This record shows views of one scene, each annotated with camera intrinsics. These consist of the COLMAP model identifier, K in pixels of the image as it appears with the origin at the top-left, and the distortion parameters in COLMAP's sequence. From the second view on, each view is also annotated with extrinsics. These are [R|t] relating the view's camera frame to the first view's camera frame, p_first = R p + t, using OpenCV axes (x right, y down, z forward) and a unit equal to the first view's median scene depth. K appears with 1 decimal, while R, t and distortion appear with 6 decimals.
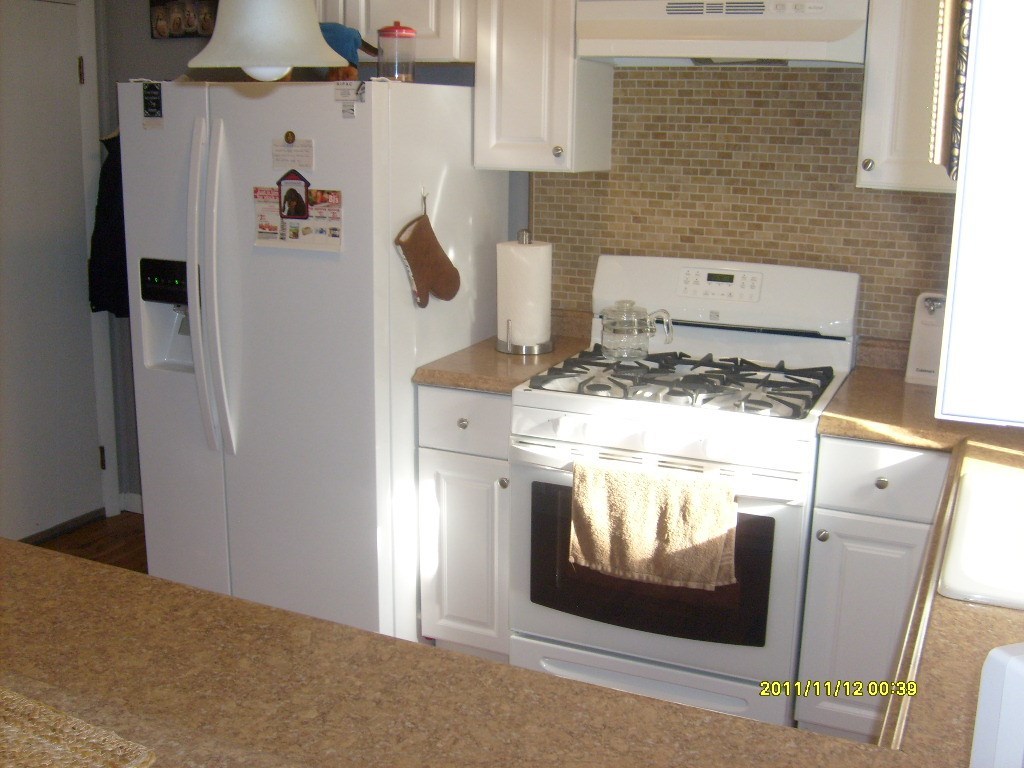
lens RADIAL K [[1093.8, 0, 512.0], [0, 1093.8, 384.0], [0, 0, 1]] dist [-0.181484, 0.255693]
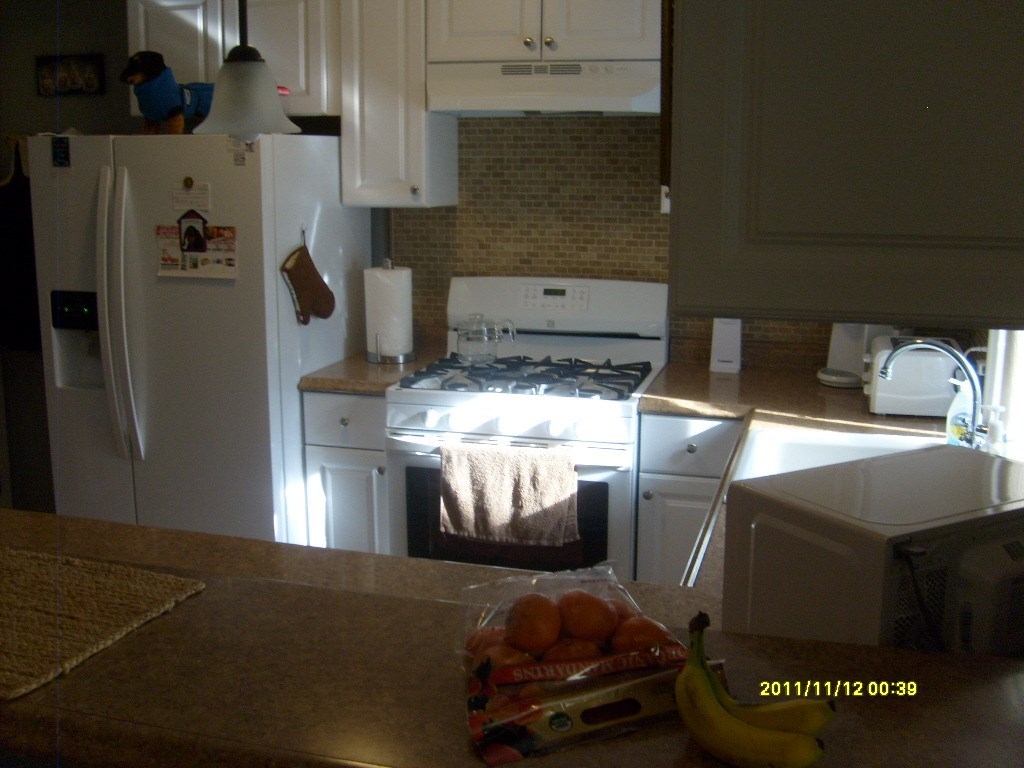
lens RADIAL K [[1093.8, 0, 512.0], [0, 1093.8, 384.0], [0, 0, 1]] dist [-0.181484, 0.255693]
pose [[0.988439, -0.041334, 0.145875, -0.034649], [0.046633, 0.998364, -0.033091, 0.042075], [-0.144269, 0.039511, 0.988749, -0.182611]]
